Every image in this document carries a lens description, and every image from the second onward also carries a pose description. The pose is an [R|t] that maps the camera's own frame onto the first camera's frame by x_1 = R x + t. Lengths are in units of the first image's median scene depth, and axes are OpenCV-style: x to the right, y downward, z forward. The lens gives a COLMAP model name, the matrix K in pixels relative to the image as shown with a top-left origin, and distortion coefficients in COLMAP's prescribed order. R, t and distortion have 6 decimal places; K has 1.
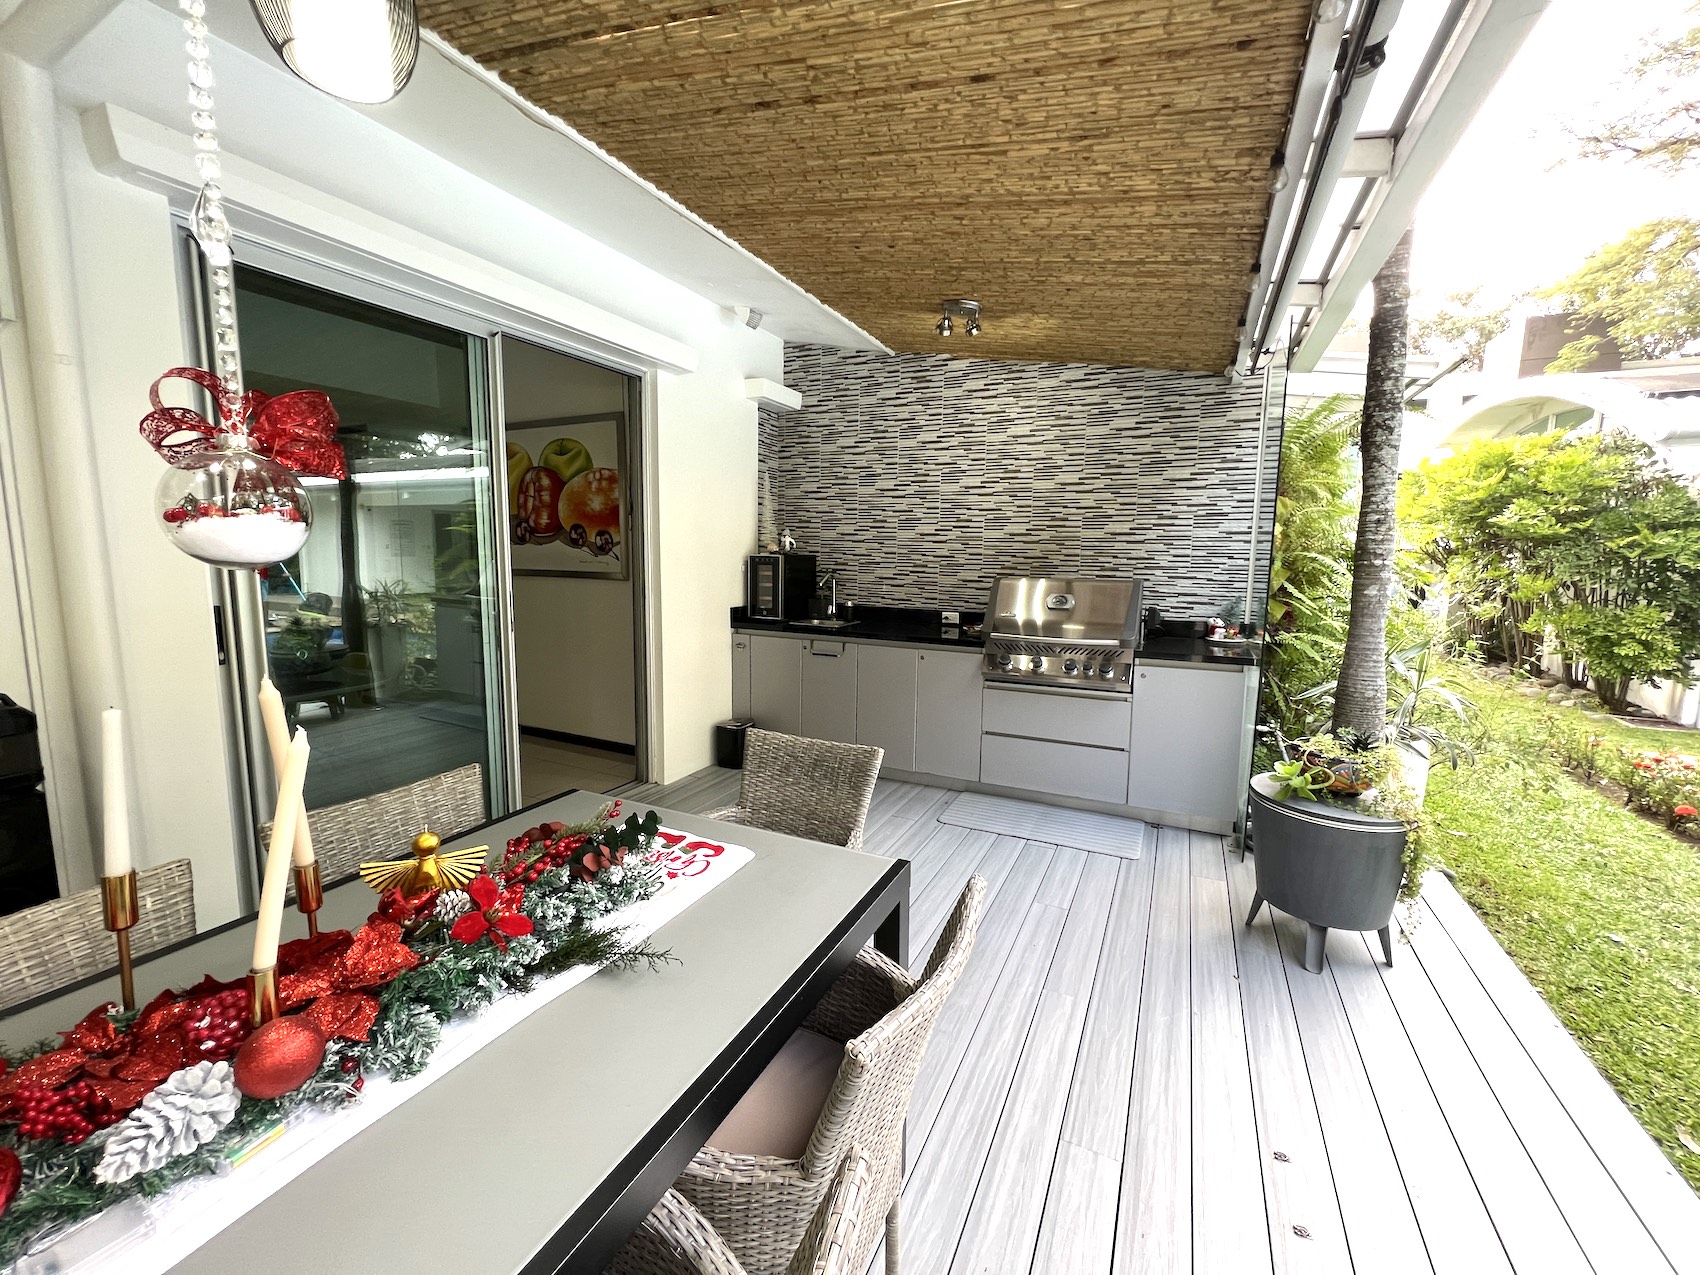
lens RADIAL K [[684.4, 0, 845.1], [0, 684.4, 630.0], [0, 0, 1]] dist [0.001468, 0.000181]
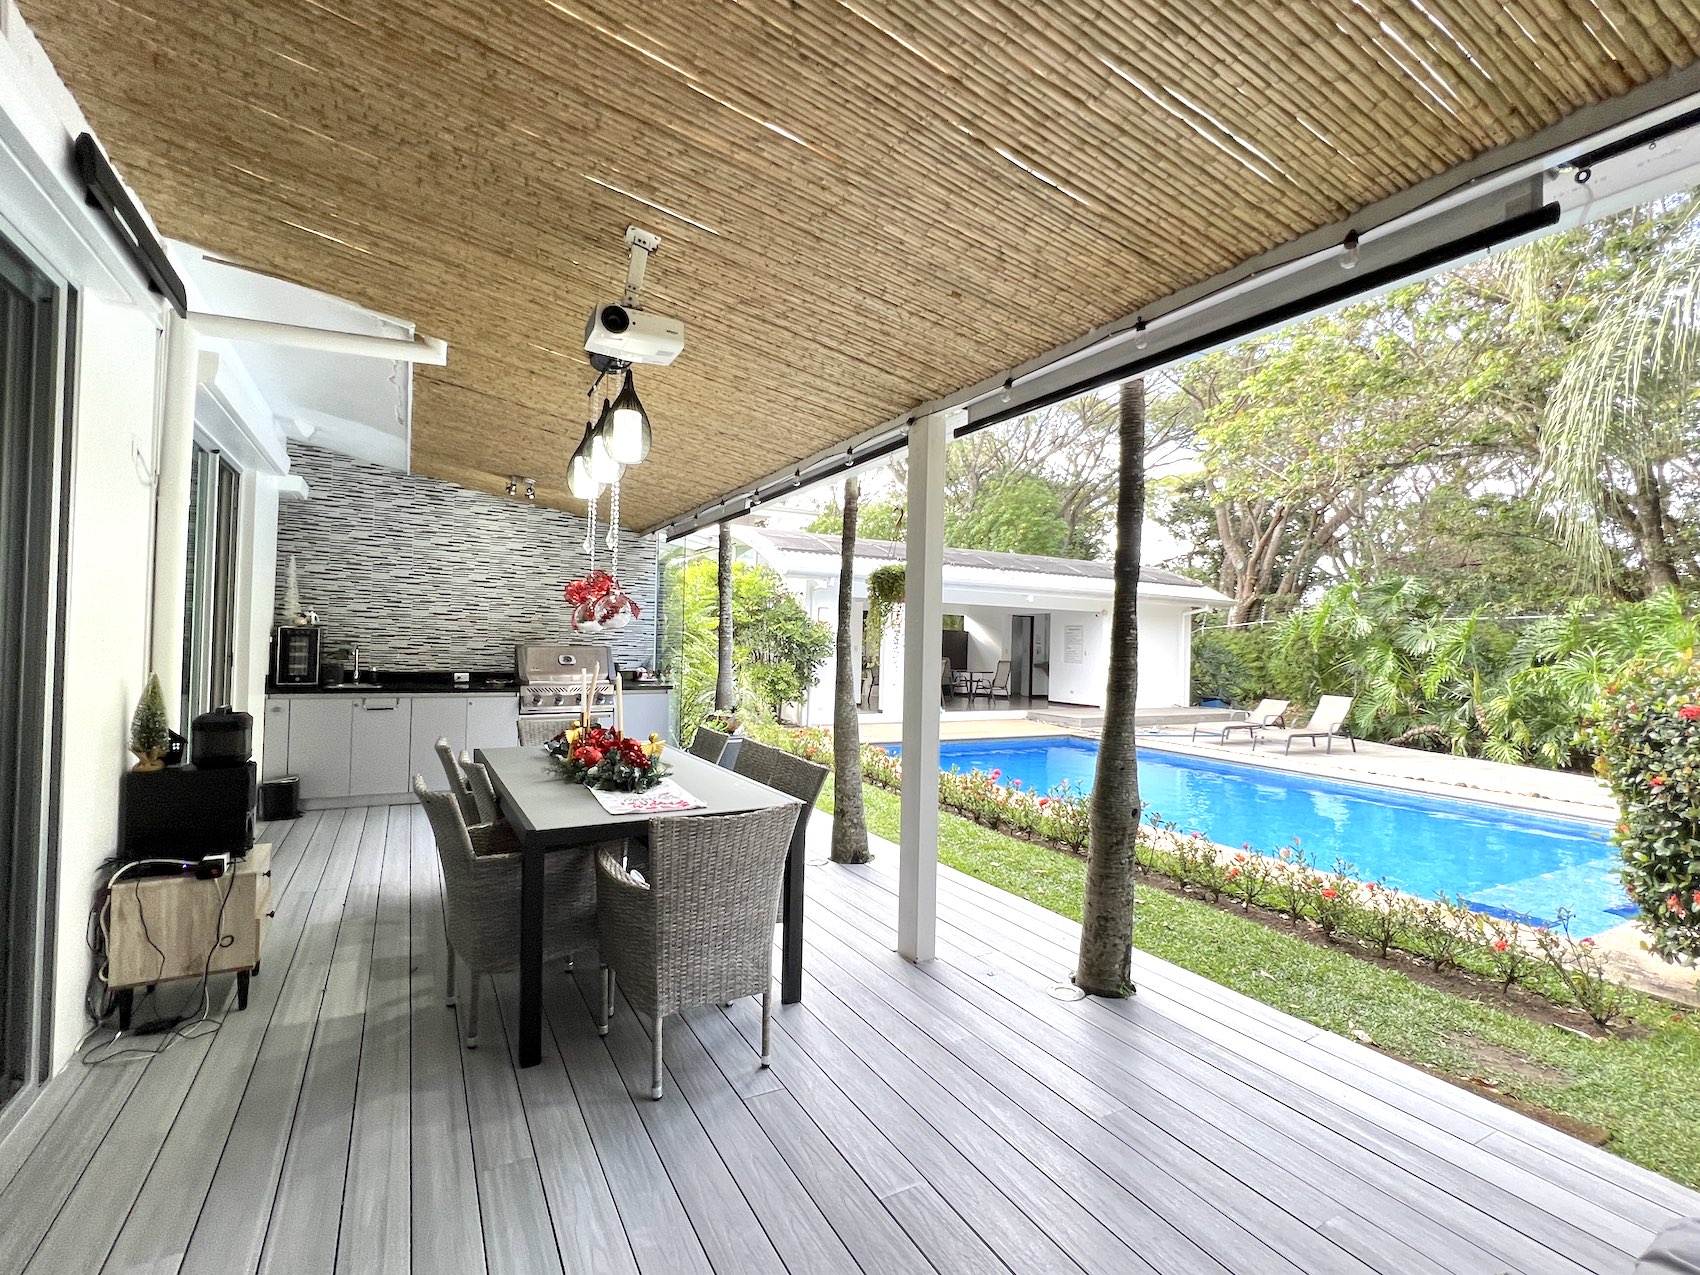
lens RADIAL K [[798.0, 0, 839.5], [0, 798.0, 635.9], [0, 0, 1]] dist [-0.001796, -0.000023]
pose [[0.577431, 0.006039, 0.816417, -0.673920], [0.078439, 0.994937, -0.062837, 0.056188], [-0.812663, 0.100323, 0.574033, -0.478825]]
